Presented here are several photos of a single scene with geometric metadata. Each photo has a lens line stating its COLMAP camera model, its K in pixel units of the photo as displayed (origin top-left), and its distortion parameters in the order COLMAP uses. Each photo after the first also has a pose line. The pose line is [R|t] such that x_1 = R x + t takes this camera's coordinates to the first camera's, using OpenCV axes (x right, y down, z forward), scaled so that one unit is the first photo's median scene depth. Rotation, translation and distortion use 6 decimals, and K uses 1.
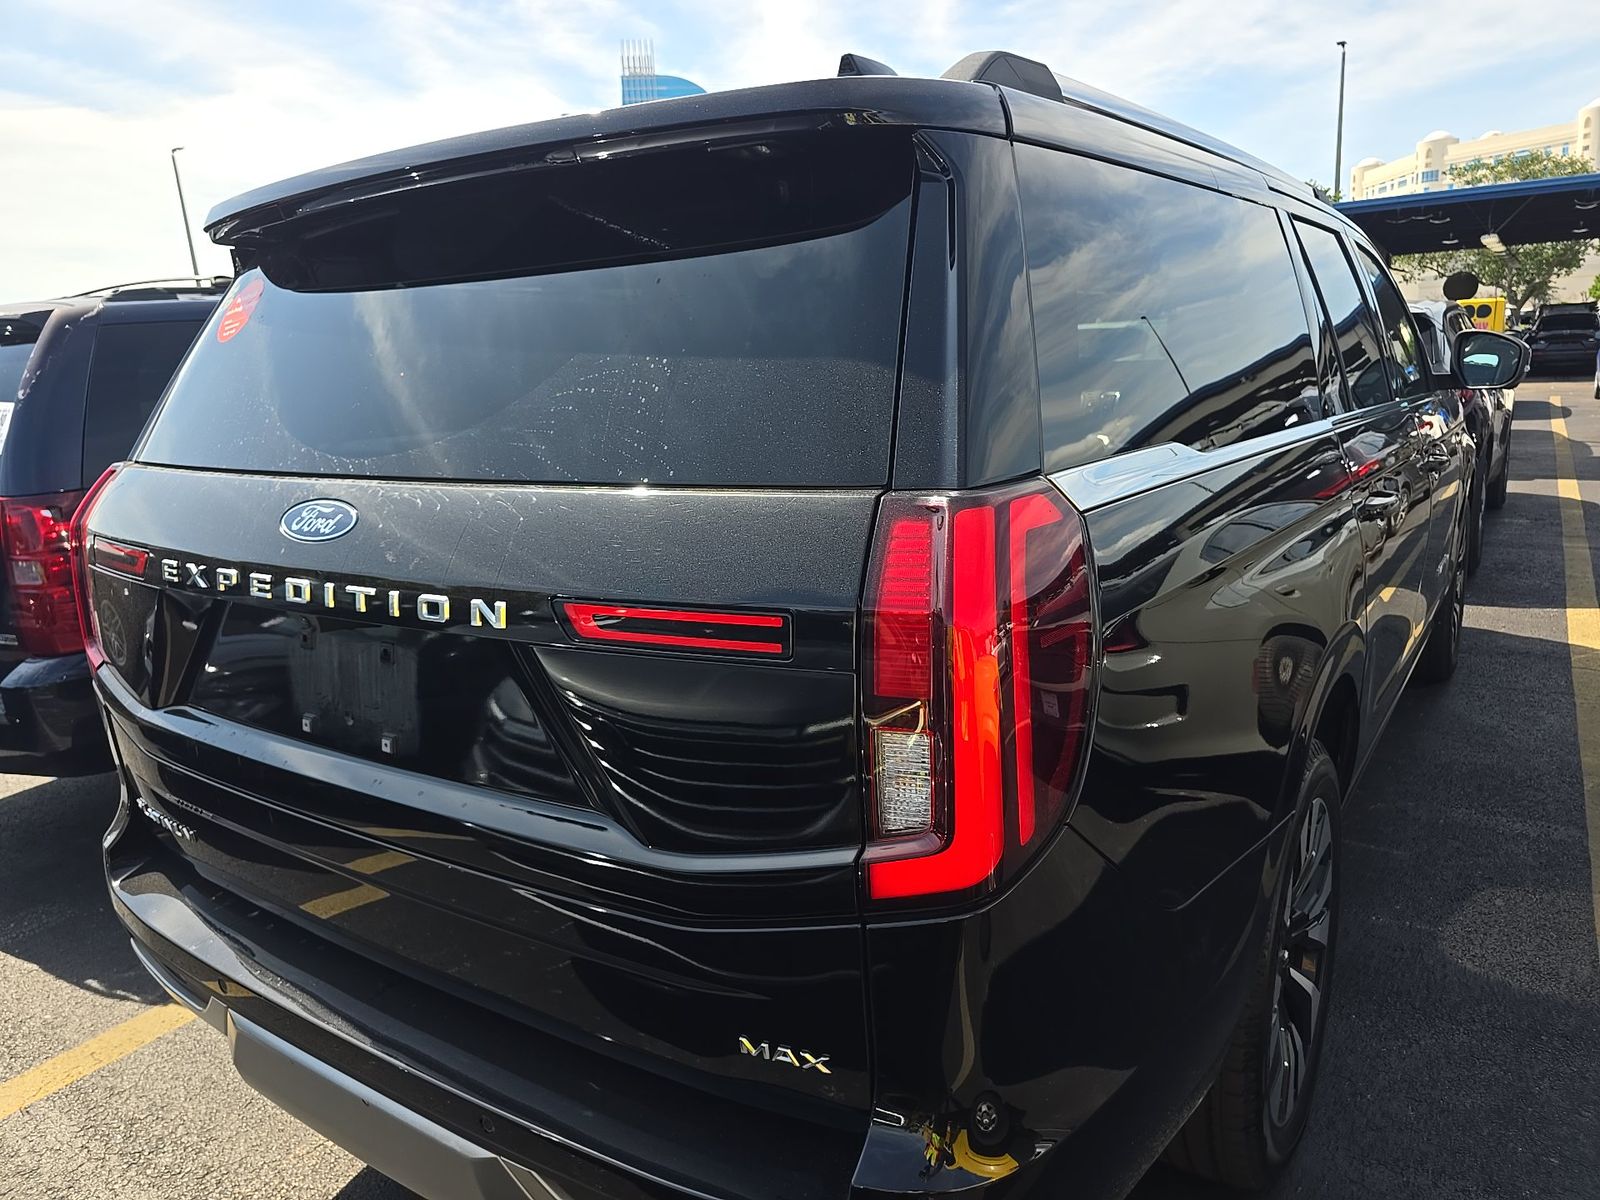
lens RADIAL K [[1096.6, 0, 765.1], [0, 1096.6, 626.8], [0, 0, 1]] dist [0.038301, -0.042108]
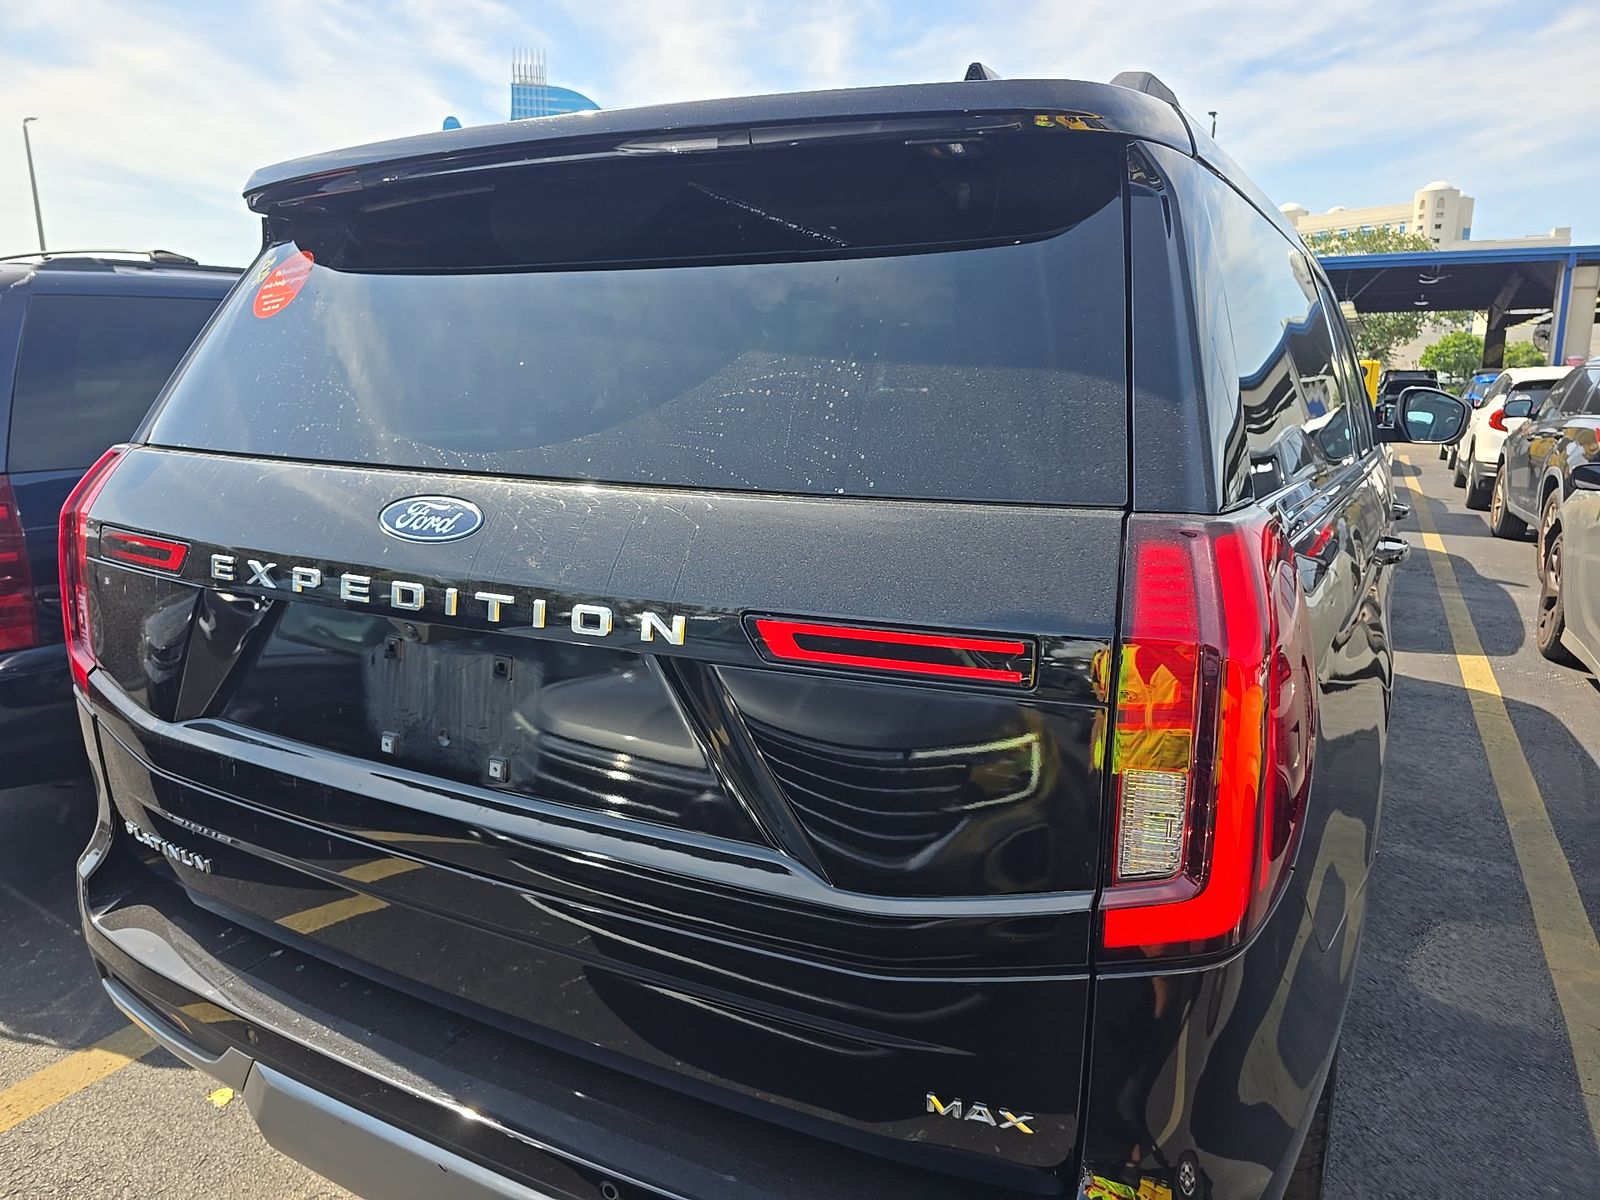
lens RADIAL K [[1096.6, 0, 743.6], [0, 1096.6, 626.3], [0, 0, 1]] dist [0.038301, -0.042108]
pose [[0.992763, 0.032835, 0.115514, -0.184894], [-0.030437, 0.999284, -0.022458, 0.002973], [-0.116169, 0.018780, 0.993052, 0.056142]]
